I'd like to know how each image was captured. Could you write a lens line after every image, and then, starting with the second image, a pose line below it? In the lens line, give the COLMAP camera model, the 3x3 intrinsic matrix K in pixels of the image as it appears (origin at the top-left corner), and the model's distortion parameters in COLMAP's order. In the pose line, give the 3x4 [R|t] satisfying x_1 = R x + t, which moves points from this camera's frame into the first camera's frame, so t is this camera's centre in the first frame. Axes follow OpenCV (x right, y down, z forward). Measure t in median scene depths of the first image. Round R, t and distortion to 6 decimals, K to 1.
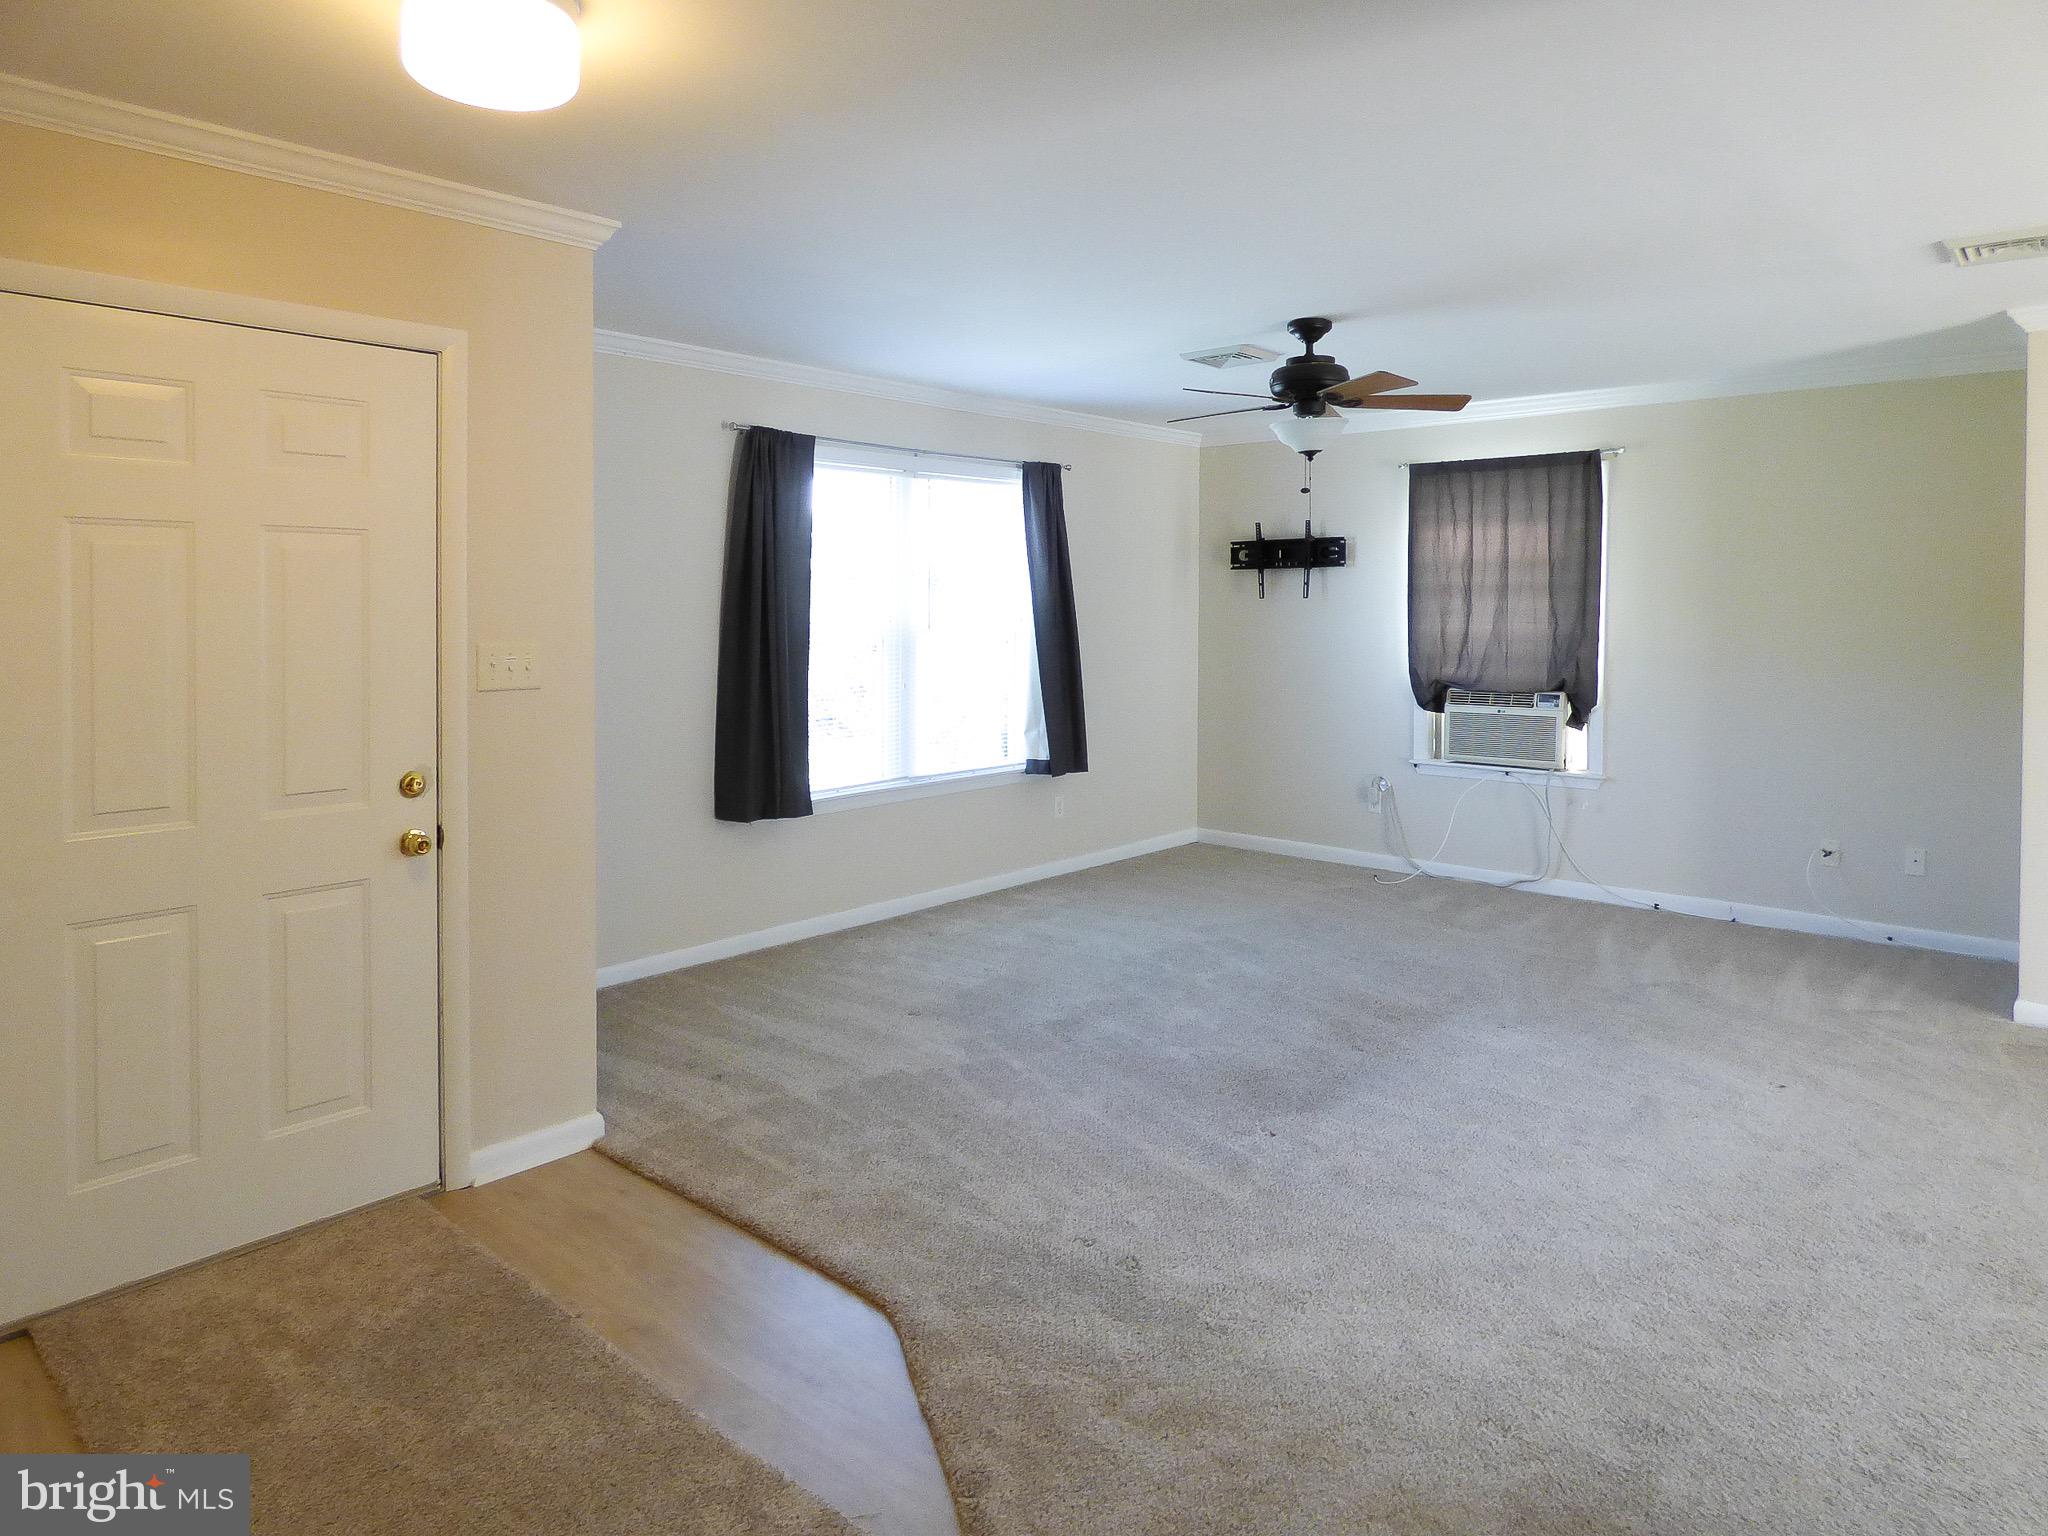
lens RADIAL K [[1265.2, 0, 1094.3], [0, 1265.2, 630.0], [0, 0, 1]] dist [-0.012728, -0.001943]
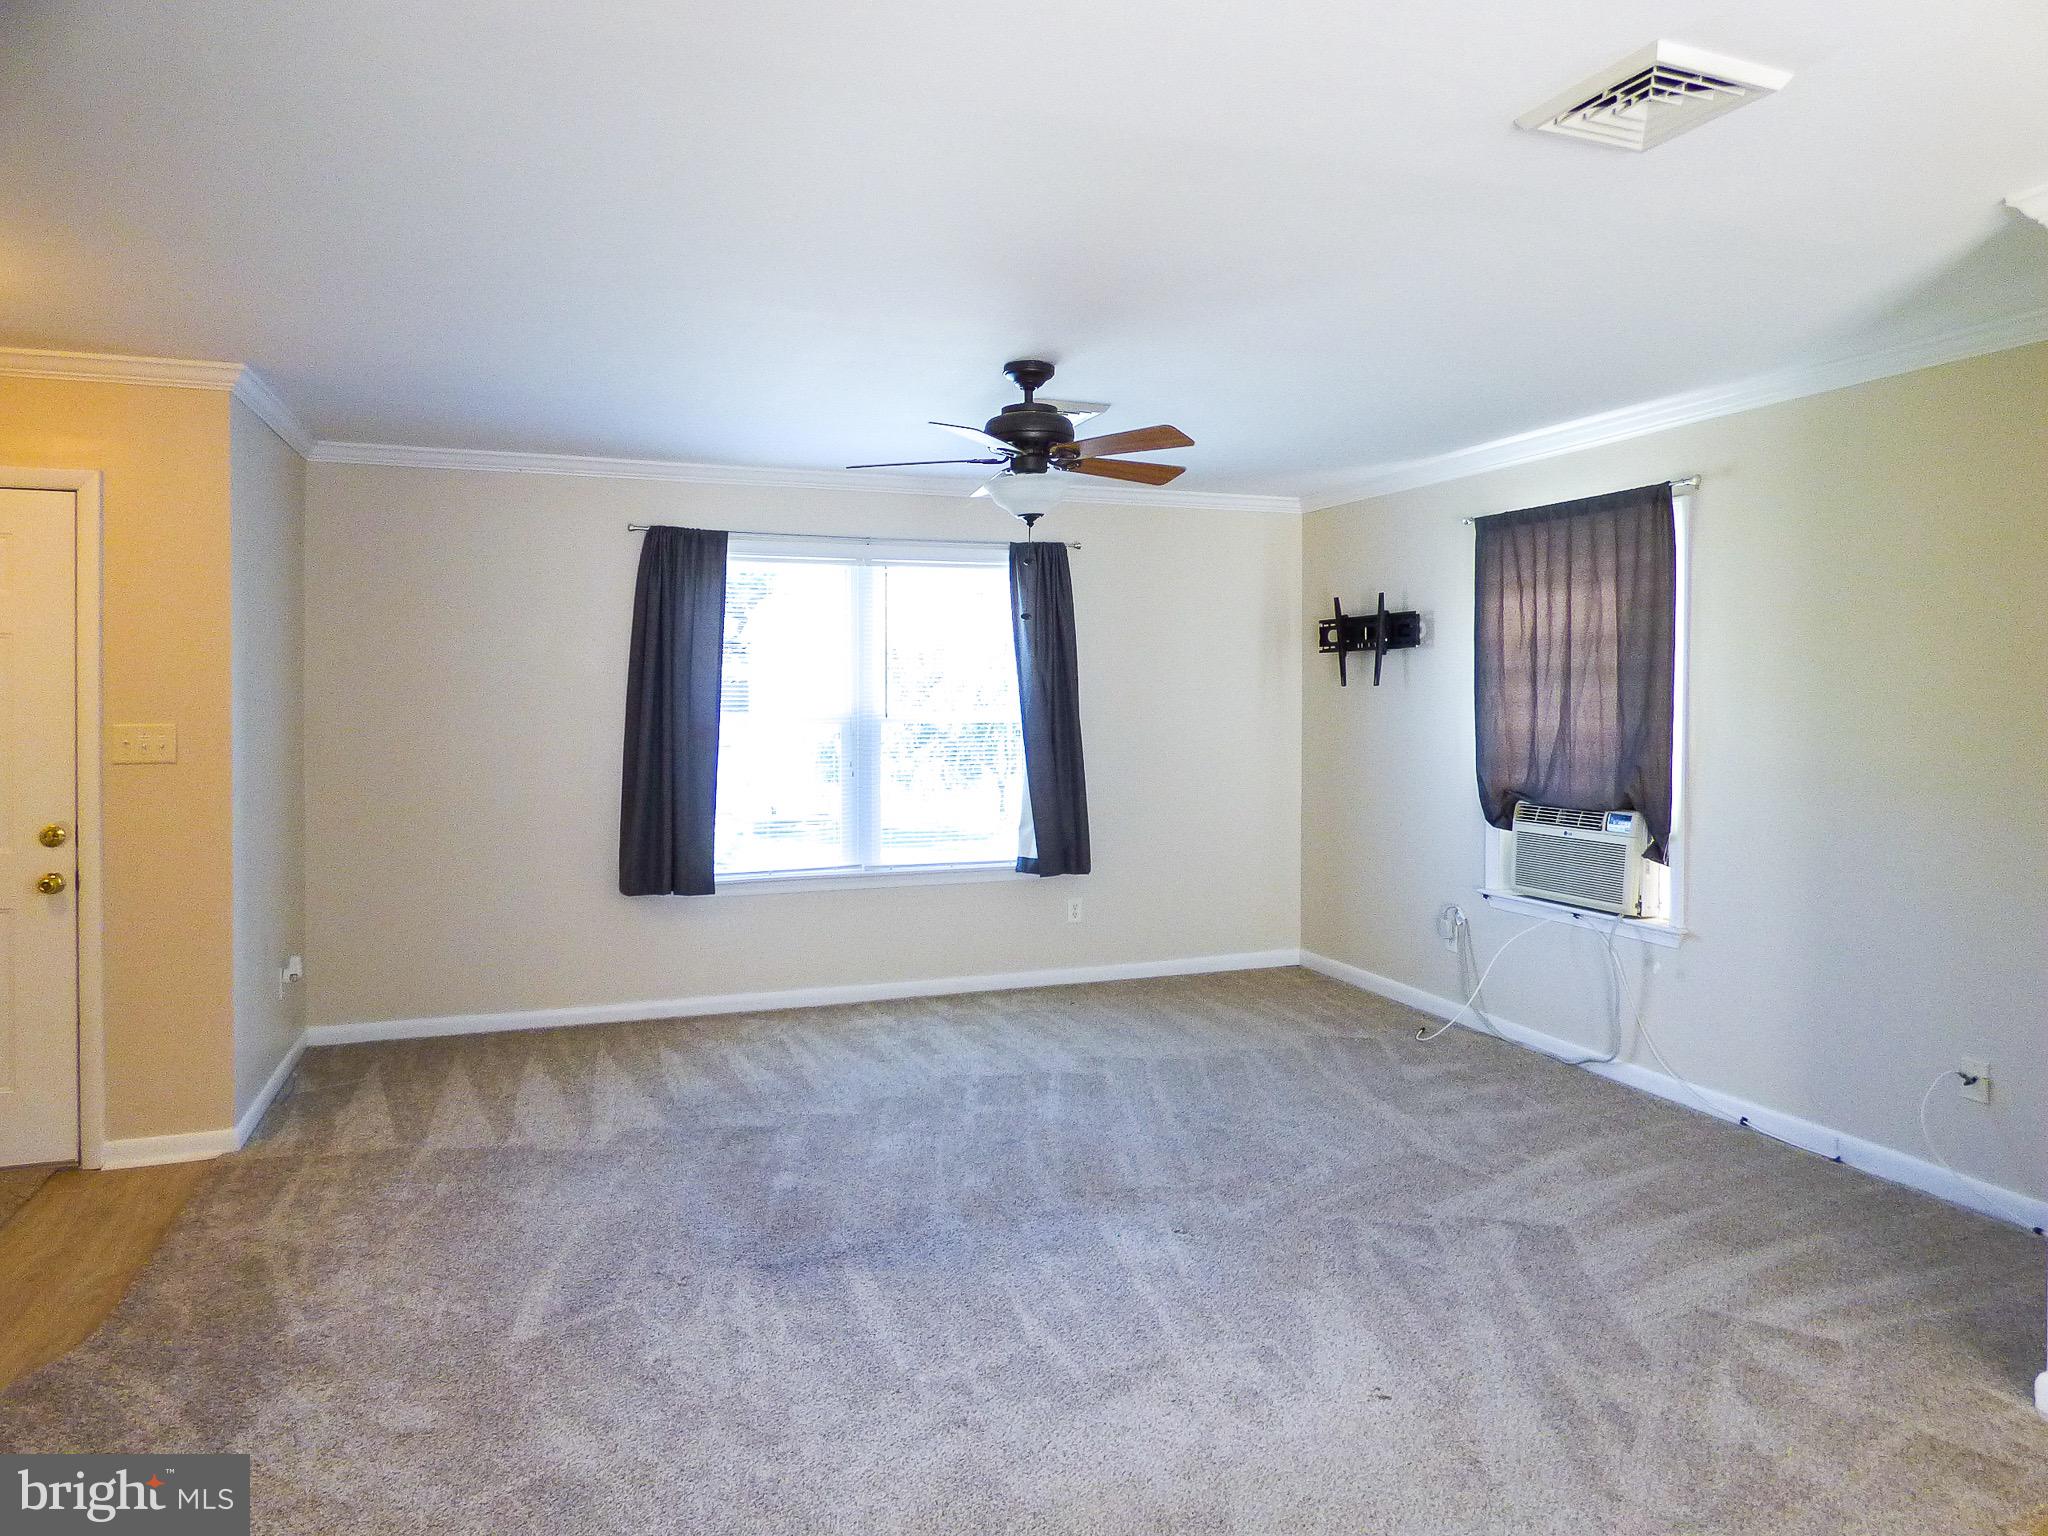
lens RADIAL K [[1265.2, 0, 1018.8], [0, 1265.2, 706.2], [0, 0, 1]] dist [-0.012728, -0.001943]
pose [[0.871931, 0.005829, -0.489594, 0.422346], [-0.010694, 0.999917, -0.007141, -0.003849], [0.489512, 0.011462, 0.871921, 0.178824]]
